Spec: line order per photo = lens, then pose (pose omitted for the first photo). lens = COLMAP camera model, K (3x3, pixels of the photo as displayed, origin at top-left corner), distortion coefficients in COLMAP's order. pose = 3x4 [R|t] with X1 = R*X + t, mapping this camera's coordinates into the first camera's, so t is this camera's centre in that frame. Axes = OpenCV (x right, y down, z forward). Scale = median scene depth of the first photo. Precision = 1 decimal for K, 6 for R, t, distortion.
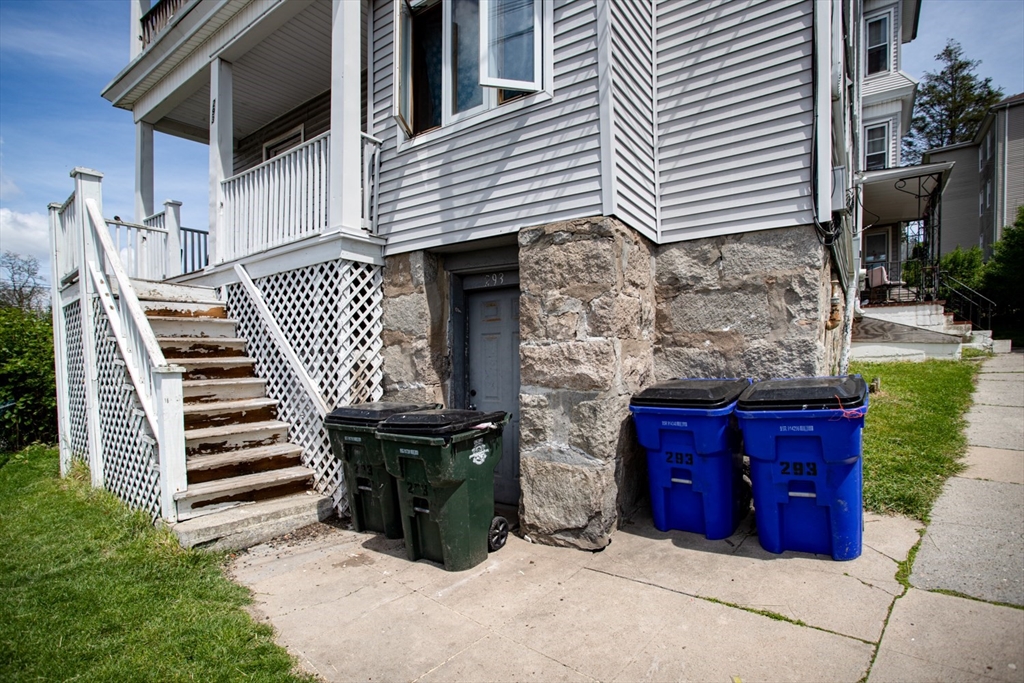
lens RADIAL K [[501.5, 0, 512.1], [0, 501.5, 381.3], [0, 0, 1]] dist [-0.029688, 0.001141]
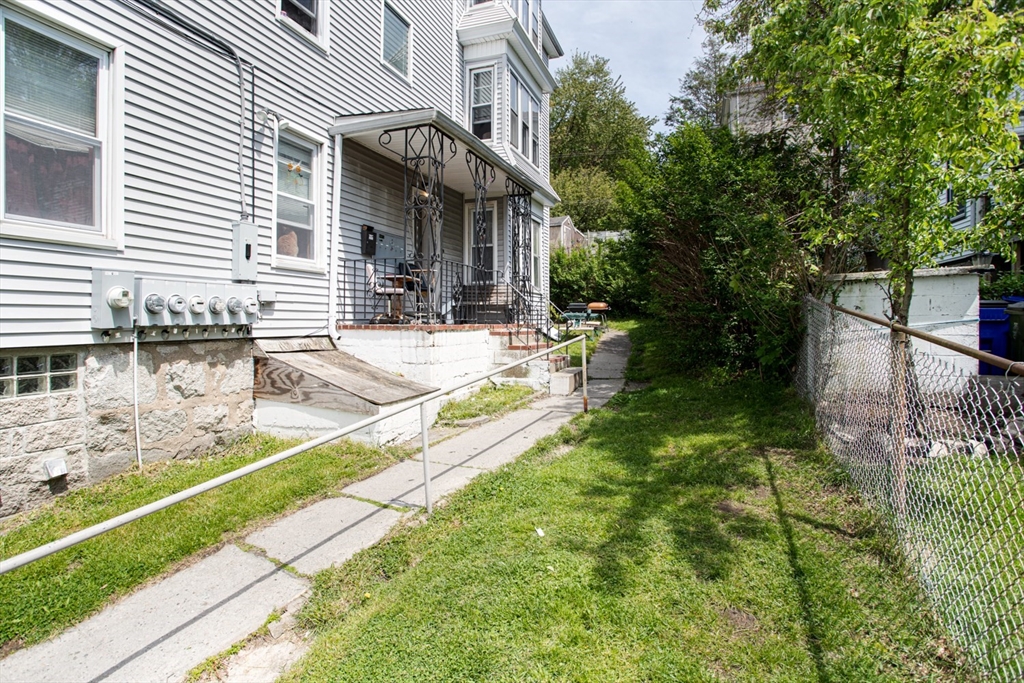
lens RADIAL K [[505.5, 0, 511.3], [0, 505.5, 318.2], [0, 0, 1]] dist [-0.047326, 0.000423]
pose [[0.966604, 0.006124, 0.256201, 1.659435], [0.003007, 0.999374, -0.035236, -0.307097], [-0.256257, 0.034830, 0.965981, 0.710640]]
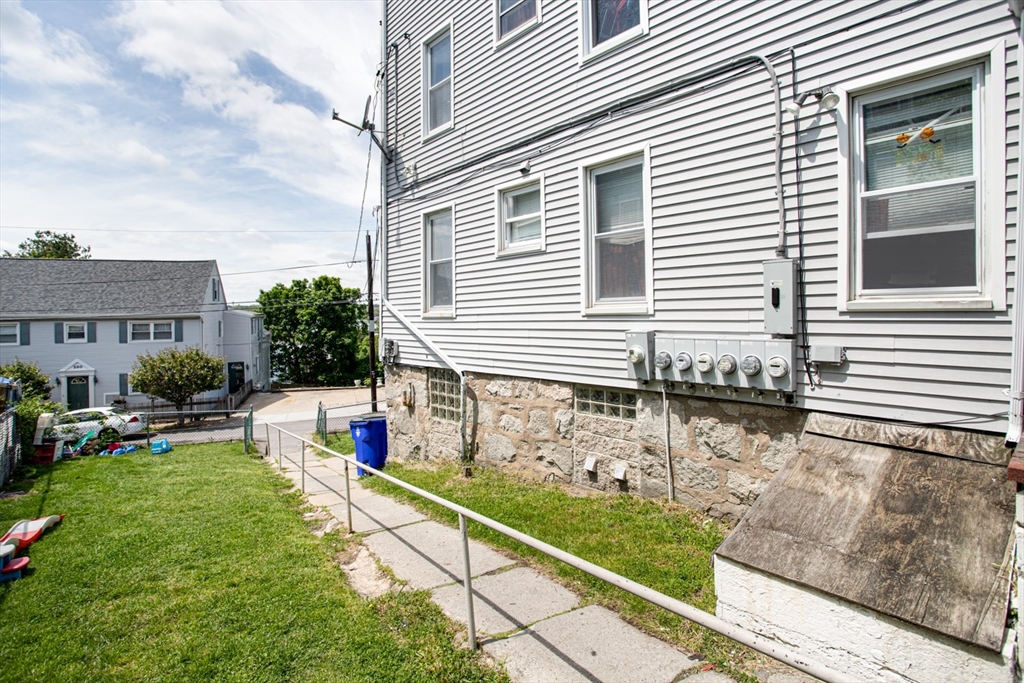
lens RADIAL K [[505.5, 0, 511.3], [0, 505.5, 318.2], [0, 0, 1]] dist [-0.047326, 0.000423]
pose [[-0.214852, 0.016525, -0.976507, 2.344707], [-0.022053, 0.999520, 0.021767, -0.473763], [0.976398, 0.026212, -0.214385, 1.693113]]
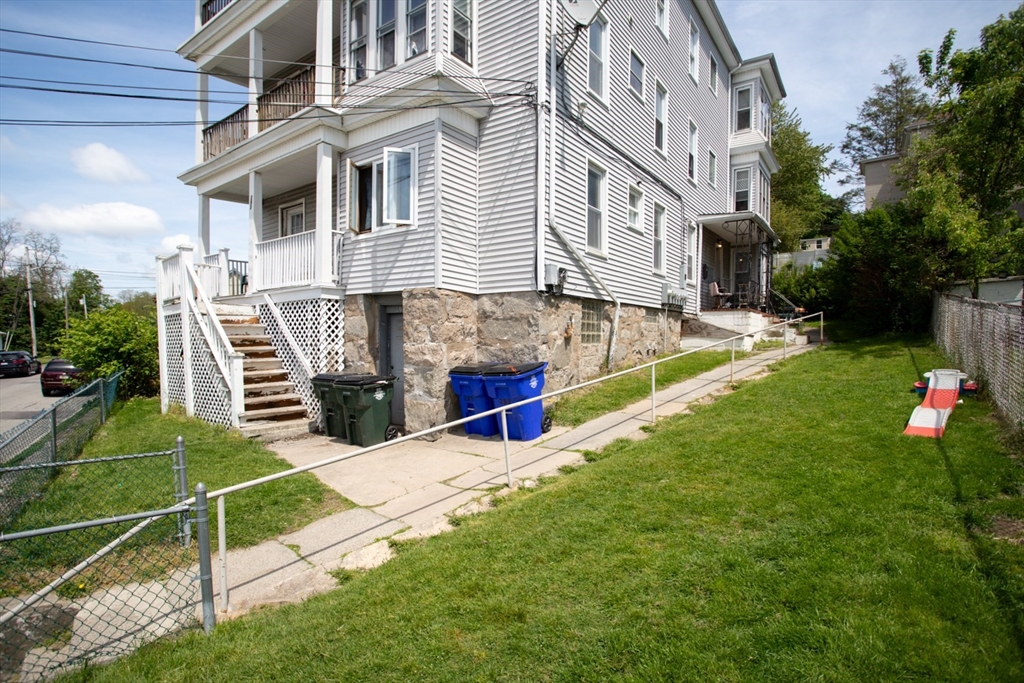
lens RADIAL K [[497.8, 0, 525.2], [0, 497.8, 366.2], [0, 0, 1]] dist [-0.046302, 0.016032]
pose [[0.999878, 0.011898, 0.010089, 0.424432], [-0.012064, 0.999790, 0.016574, -0.019966], [-0.009890, -0.016694, 0.999812, -0.911638]]
